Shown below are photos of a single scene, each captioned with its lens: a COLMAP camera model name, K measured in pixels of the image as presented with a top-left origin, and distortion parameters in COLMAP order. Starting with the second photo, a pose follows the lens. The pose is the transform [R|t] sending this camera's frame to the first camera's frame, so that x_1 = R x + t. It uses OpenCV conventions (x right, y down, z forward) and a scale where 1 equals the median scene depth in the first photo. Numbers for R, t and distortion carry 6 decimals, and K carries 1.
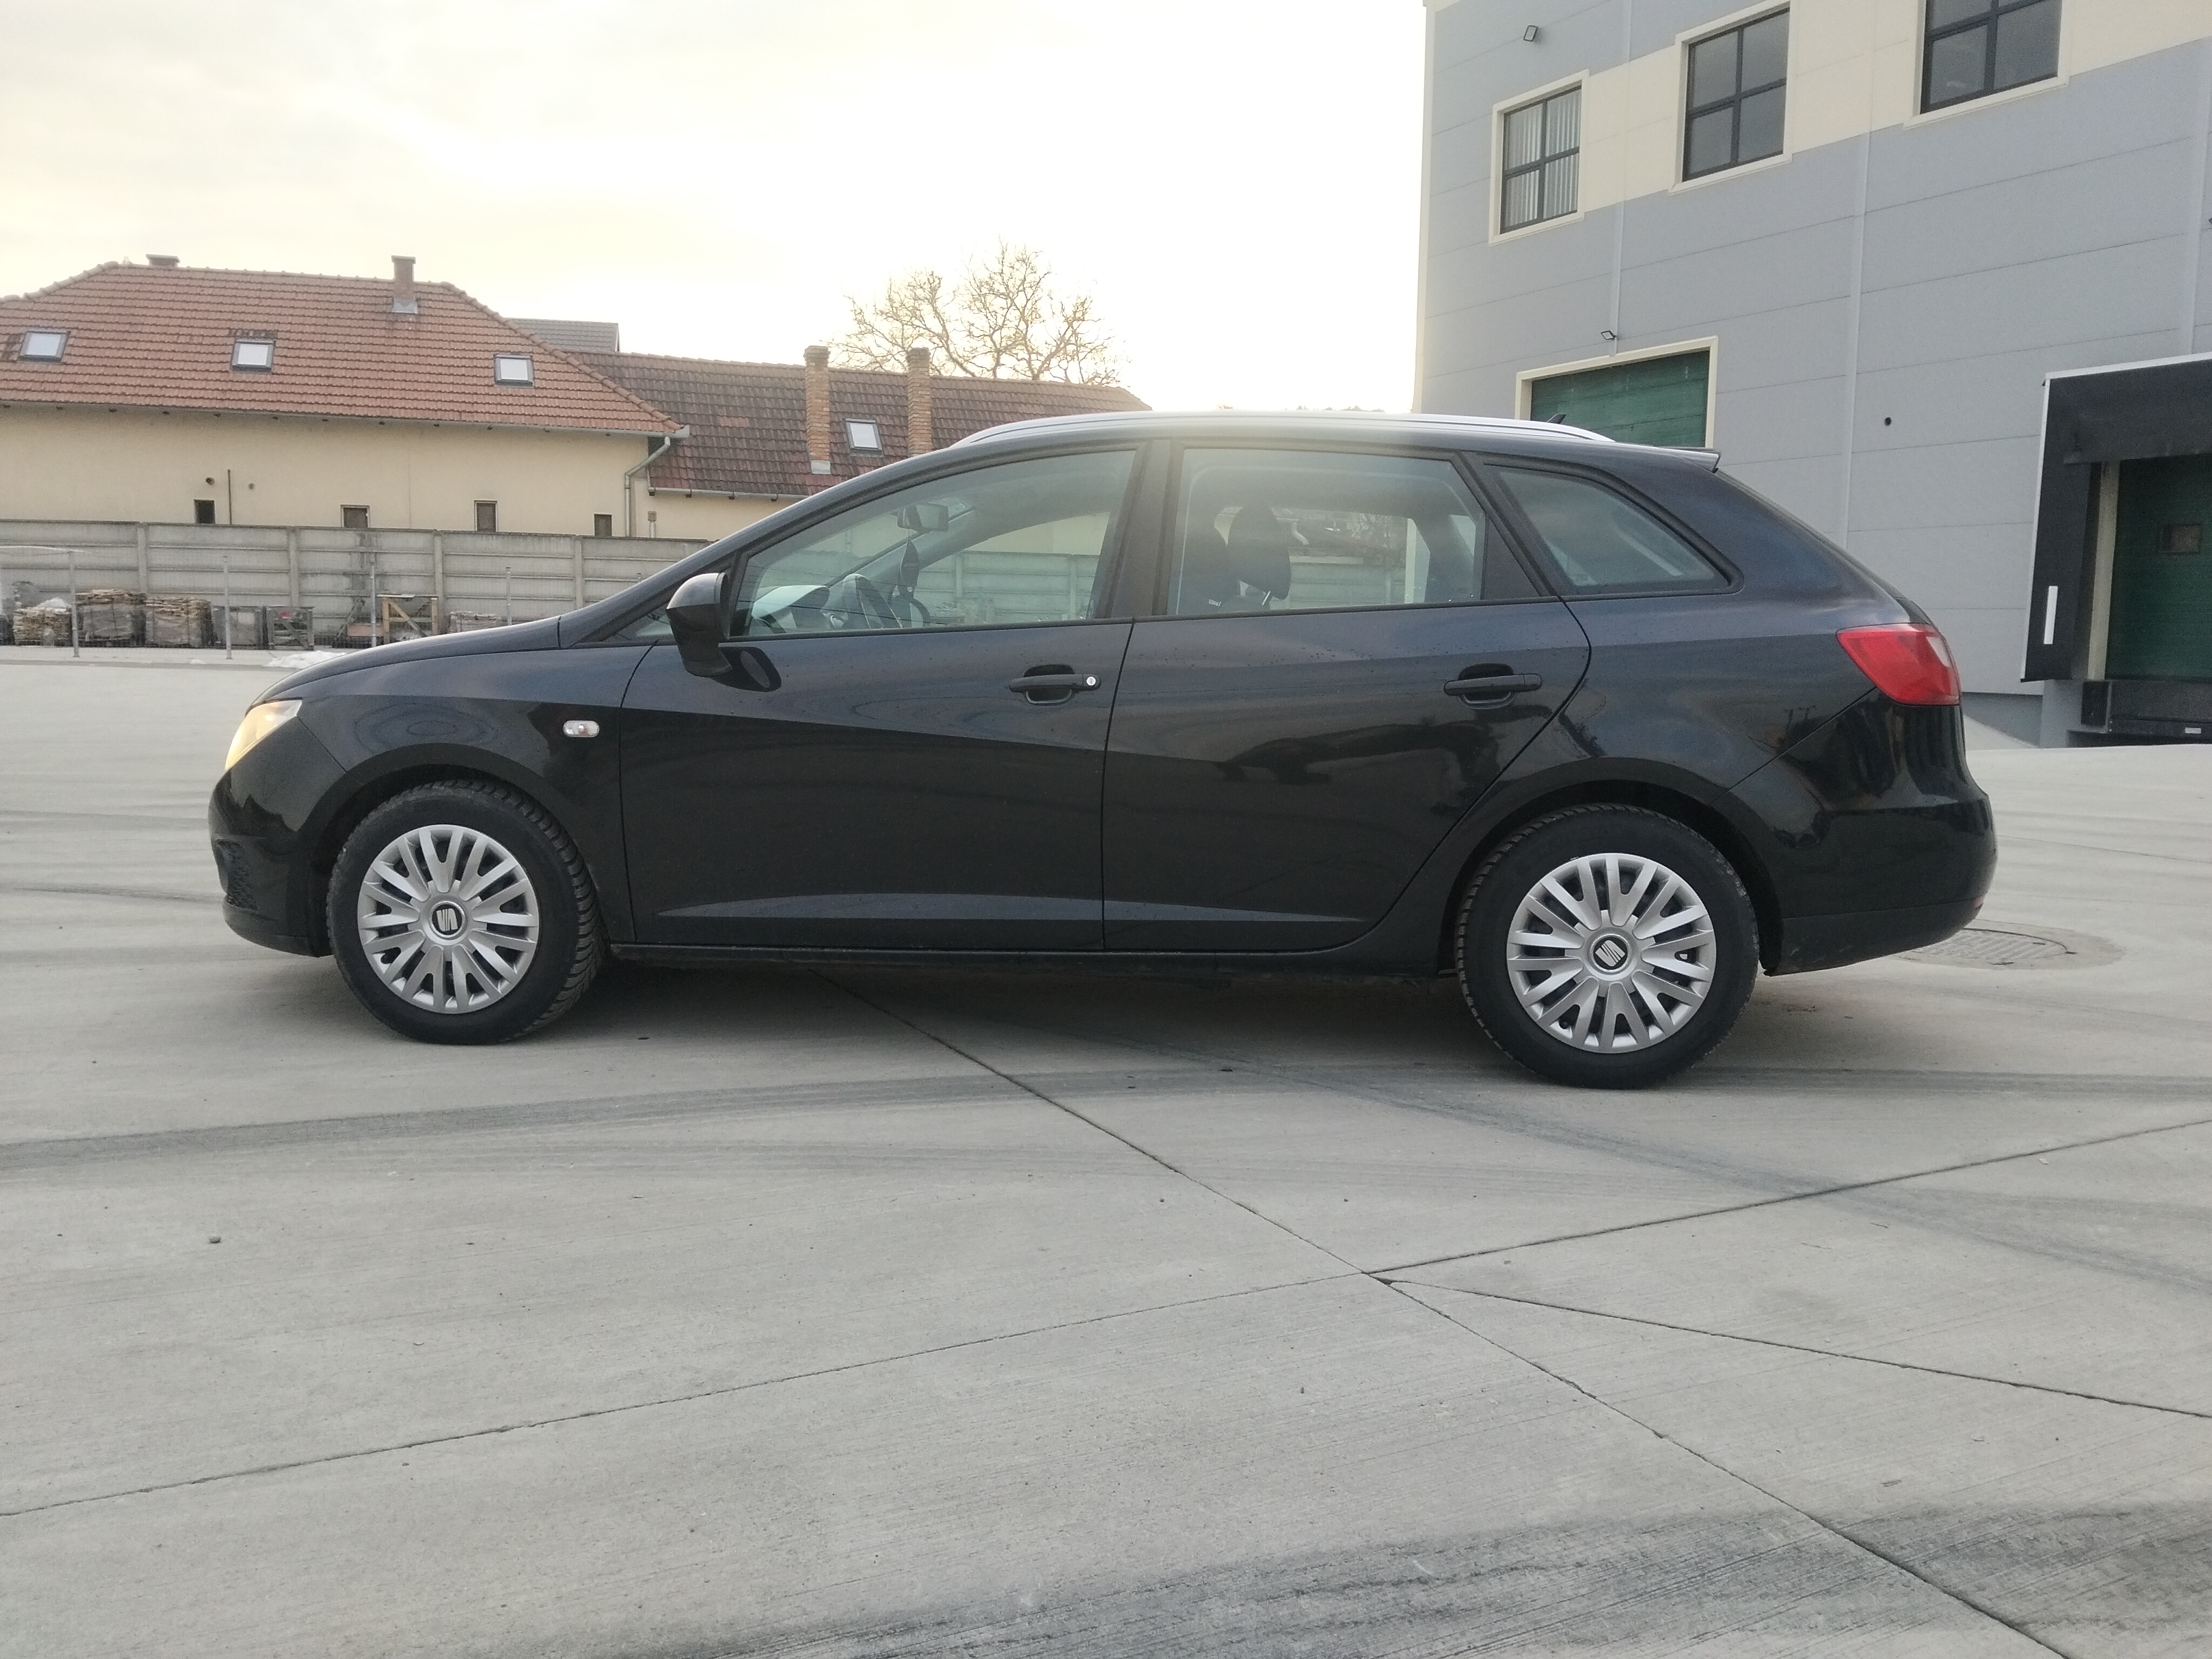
lens RADIAL K [[1803.9, 0, 1101.0], [0, 1803.9, 832.2], [0, 0, 1]] dist [0.031404, -0.100889]
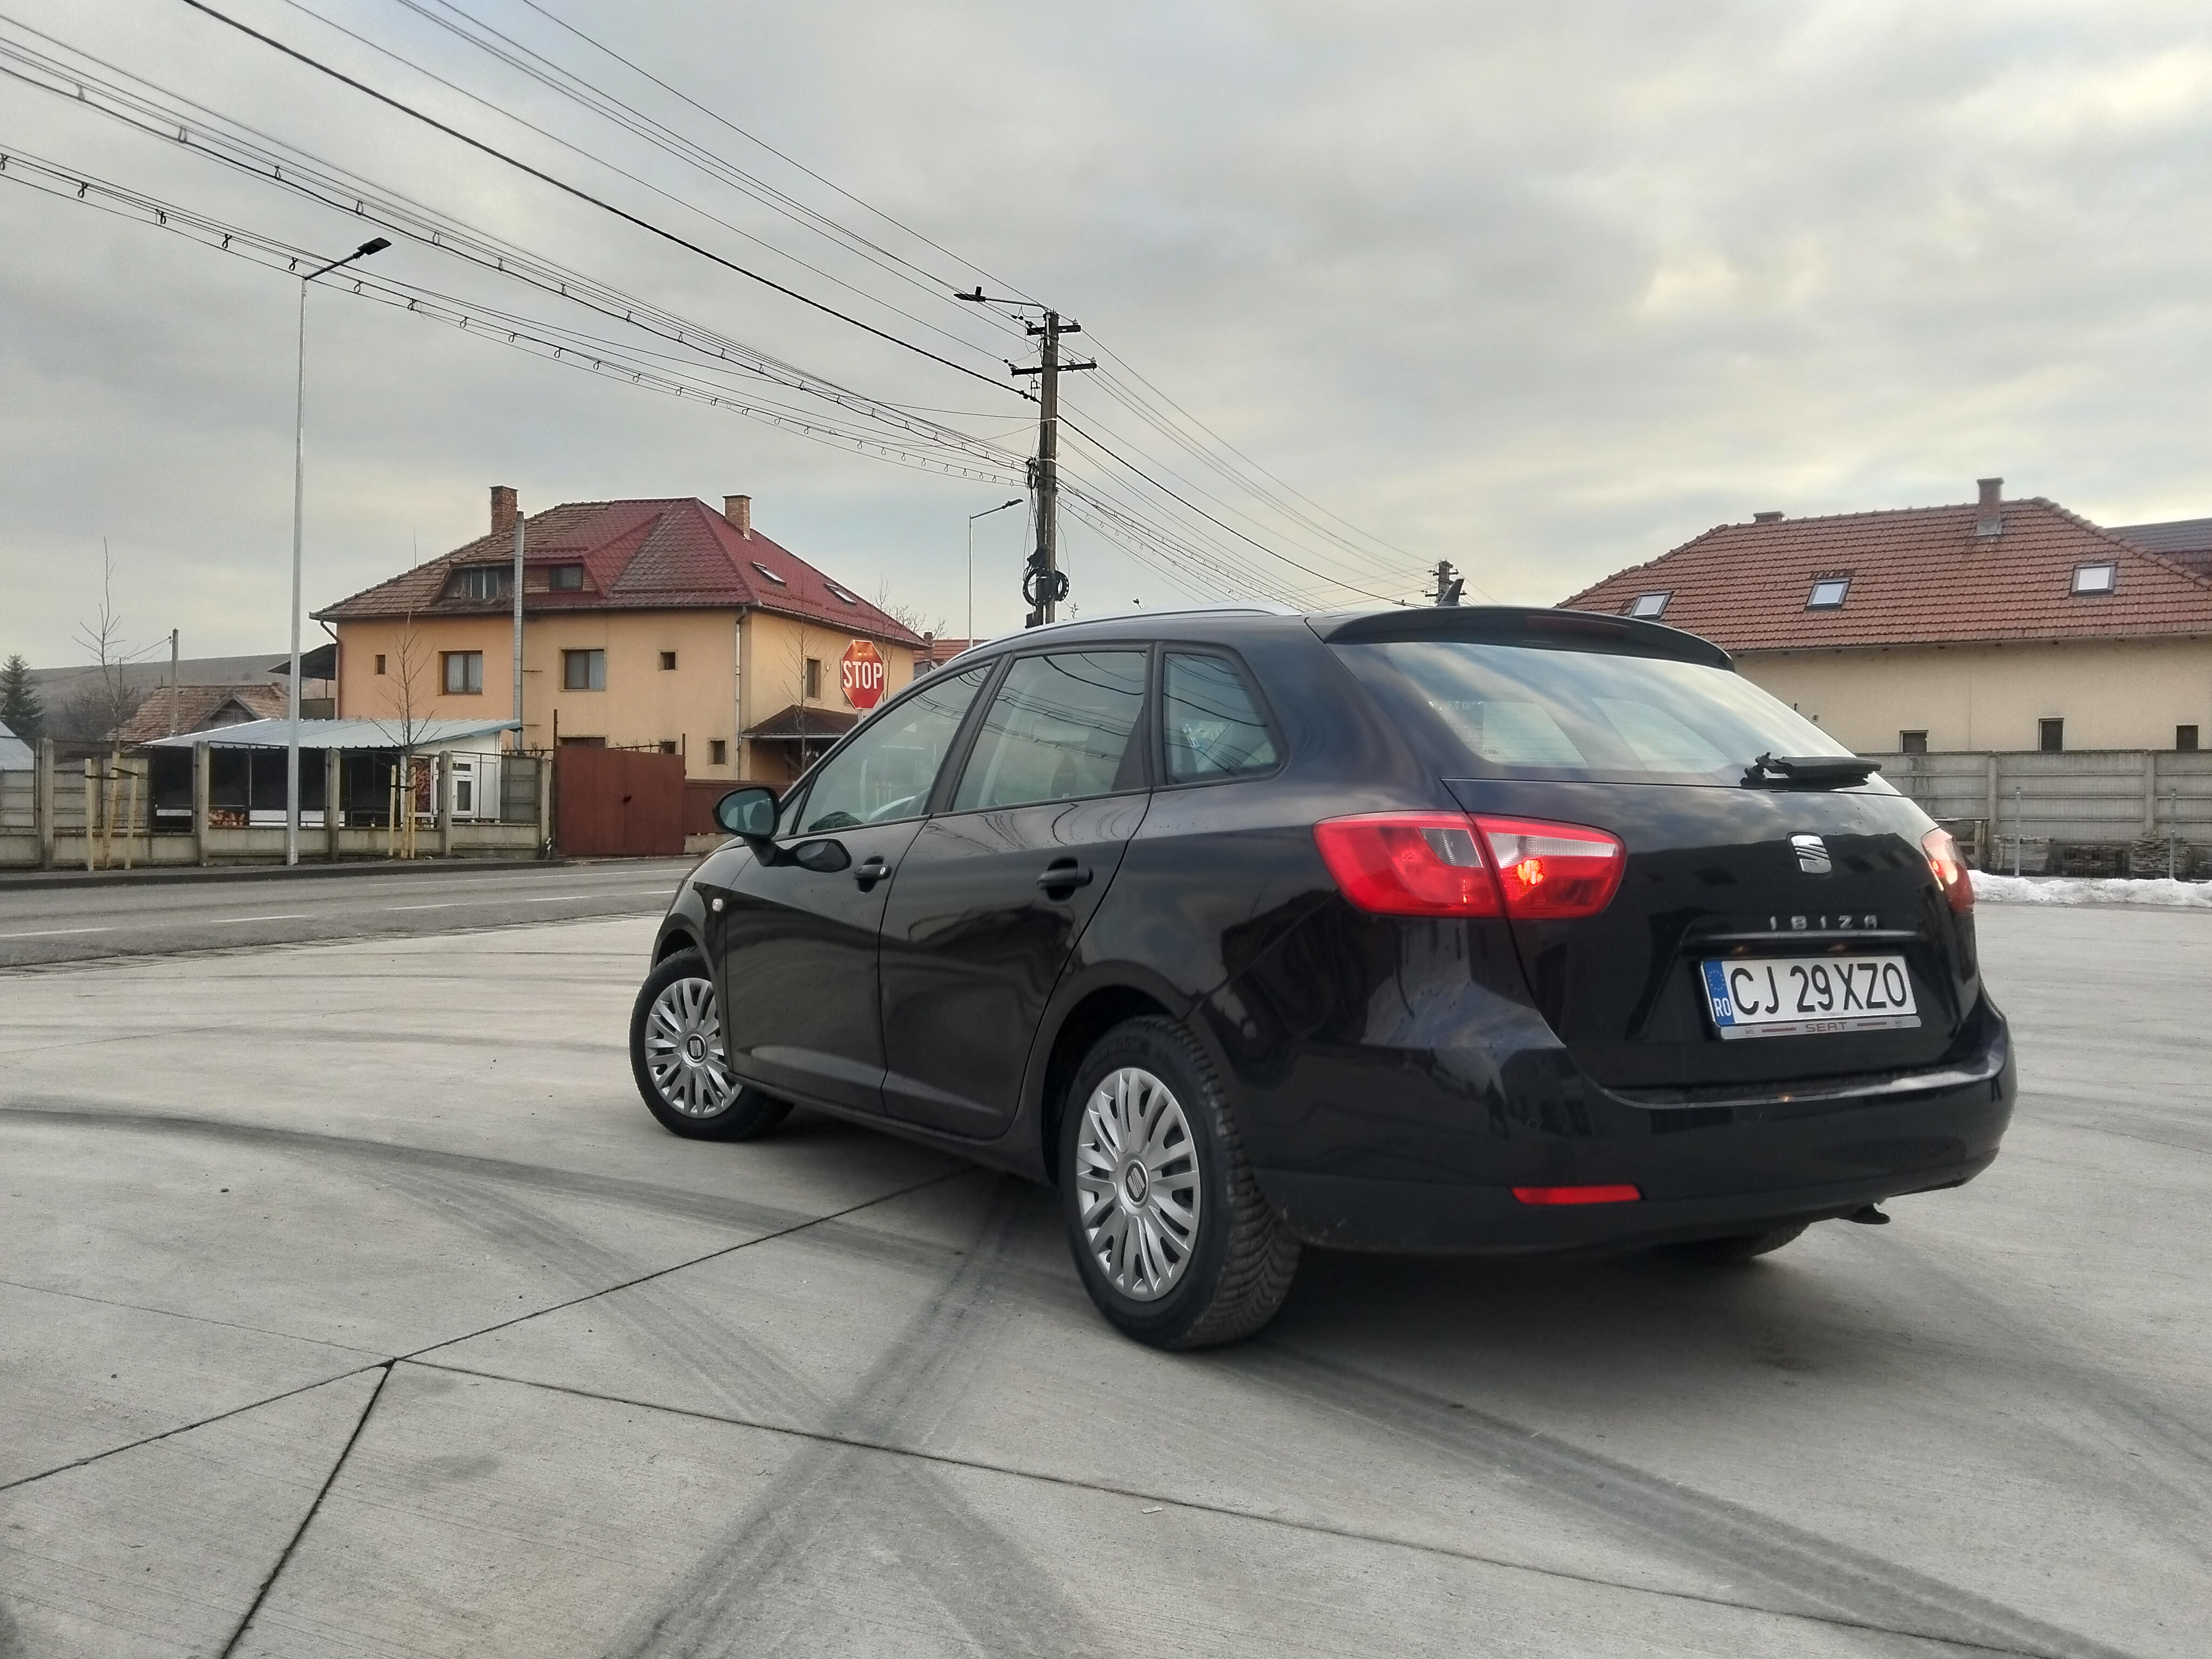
lens RADIAL K [[1803.9, 0, 1101.0], [0, 1803.9, 832.2], [0, 0, 1]] dist [0.031404, -0.100889]
pose [[0.606465, -0.009716, -0.795051, 0.111414], [-0.089764, 0.992696, -0.080603, -0.003764], [0.790027, 0.120250, 0.601163, 0.048911]]
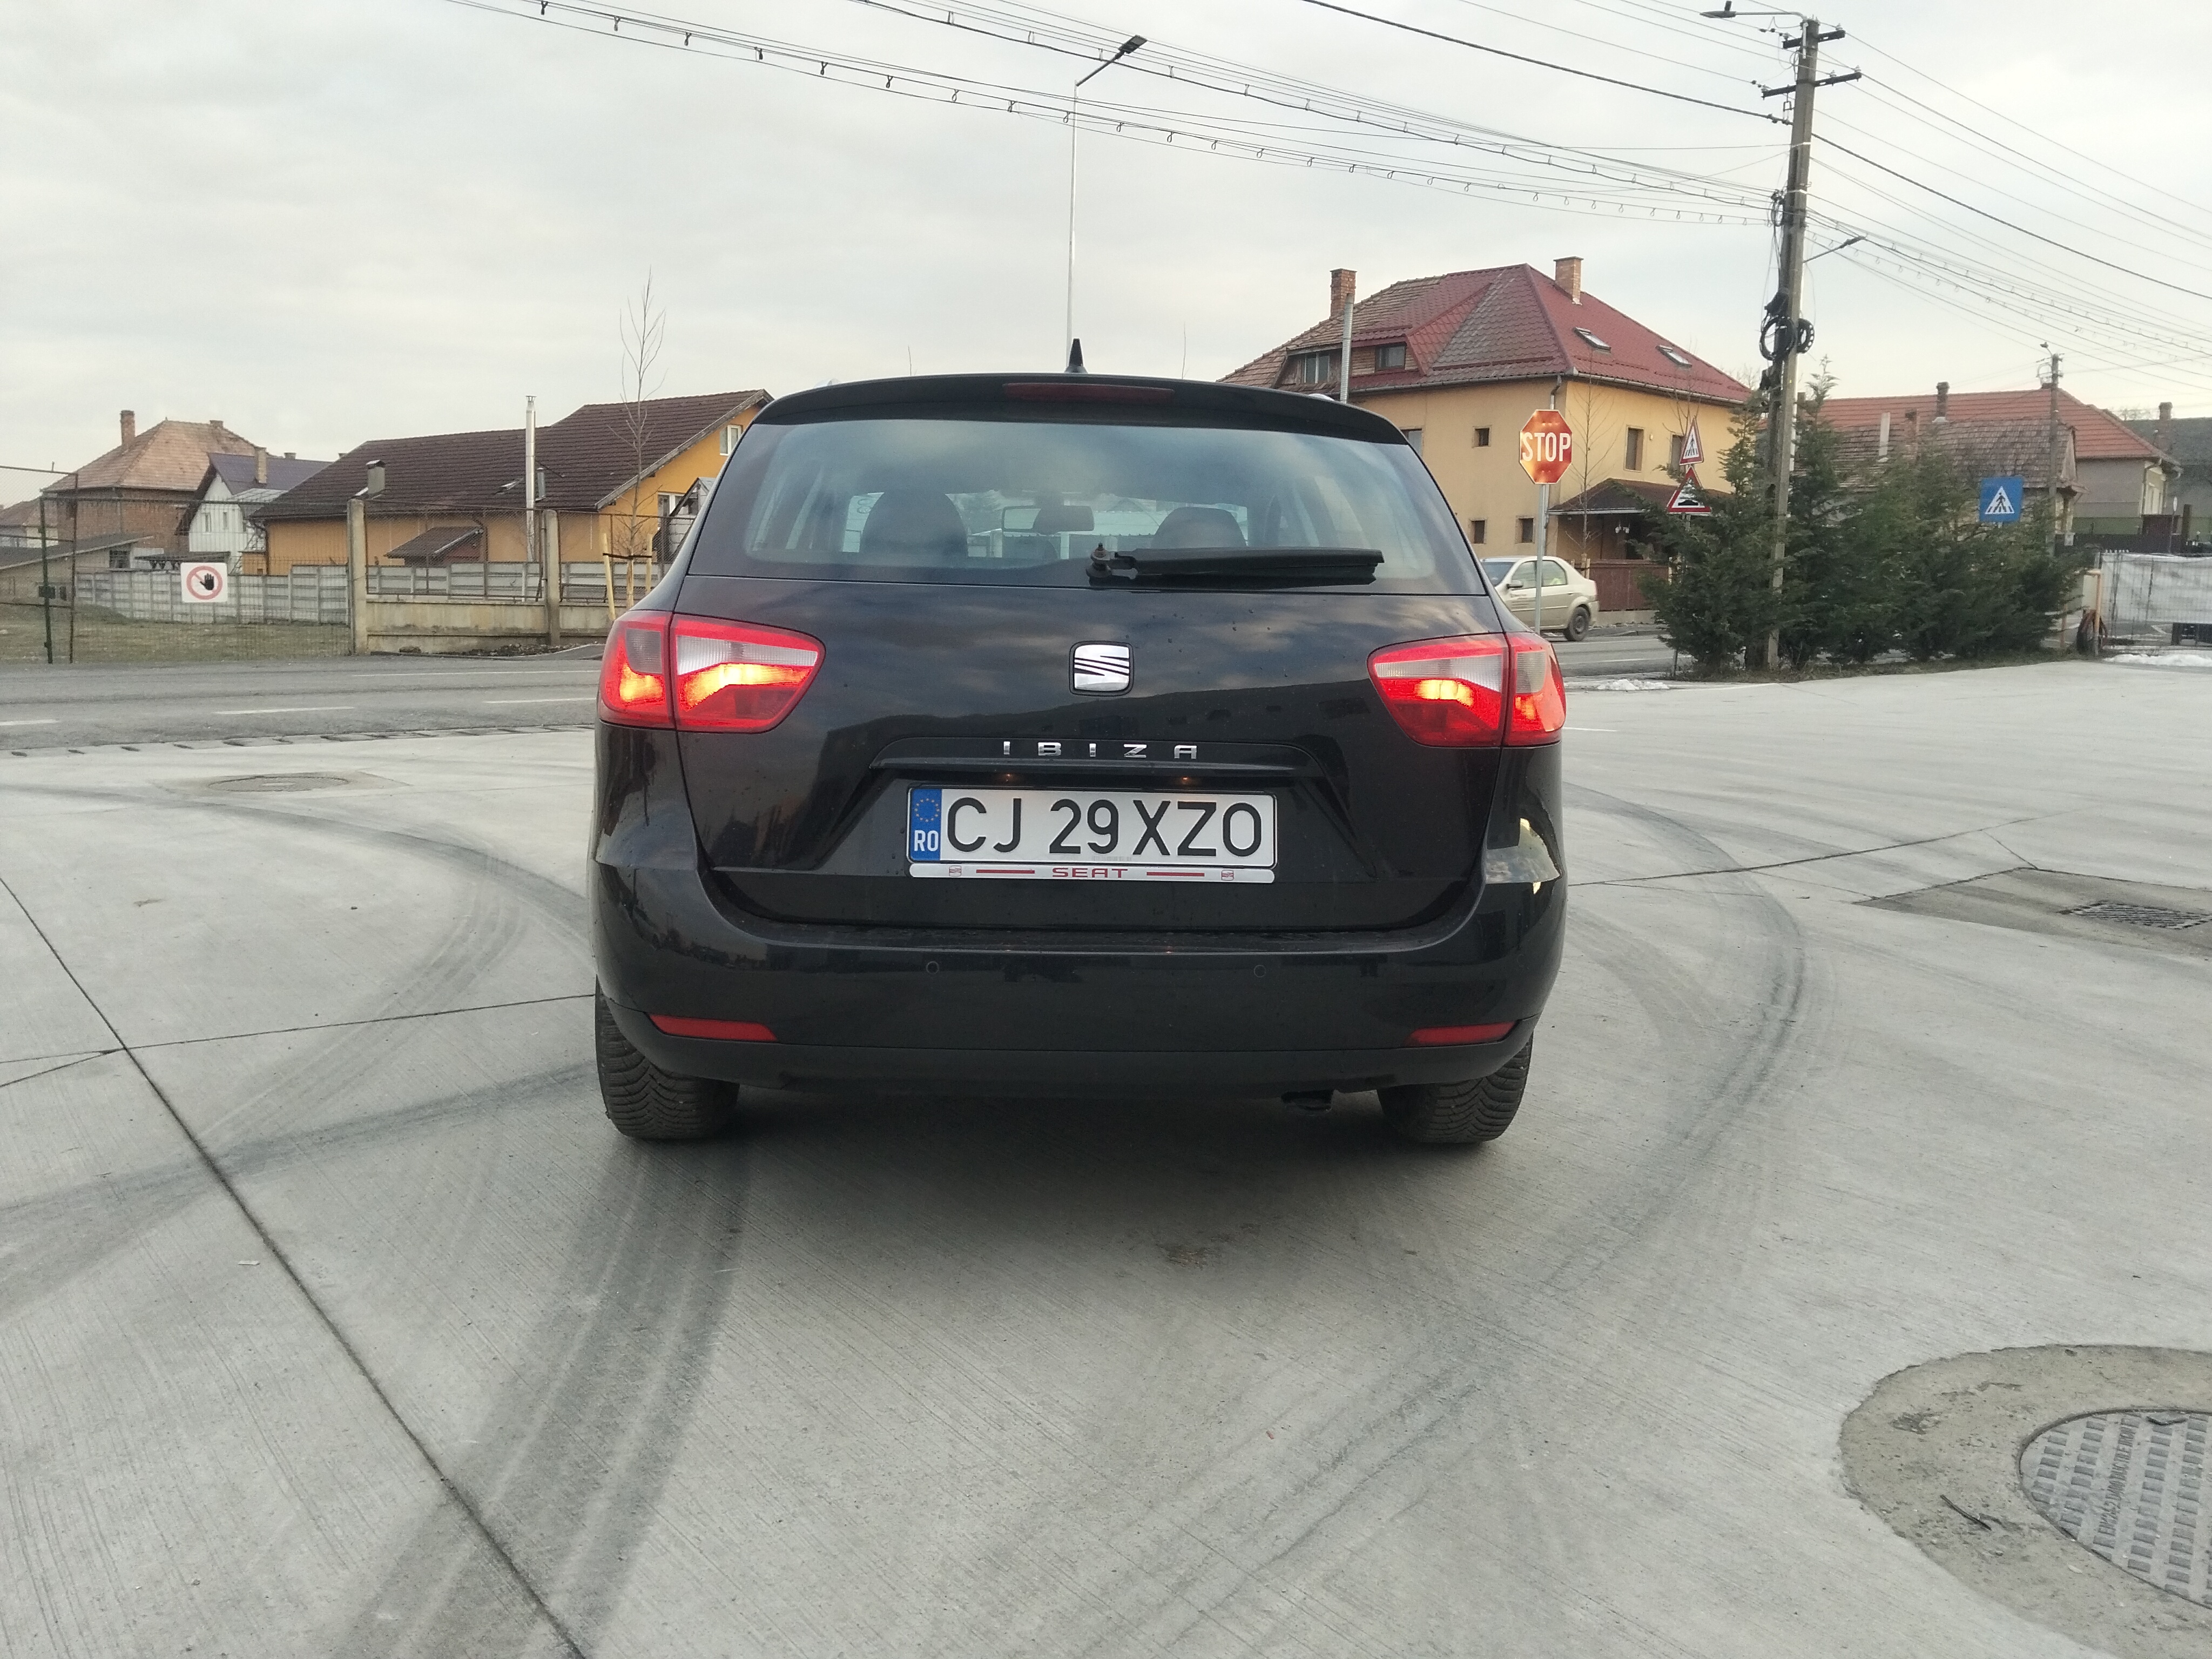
lens RADIAL K [[1803.9, 0, 1101.0], [0, 1803.9, 832.2], [0, 0, 1]] dist [0.031404, -0.100889]
pose [[0.167637, 0.122355, -0.978226, 0.136166], [-0.126149, 0.986774, 0.101806, -0.014299], [0.977744, 0.106336, 0.180855, 0.120465]]
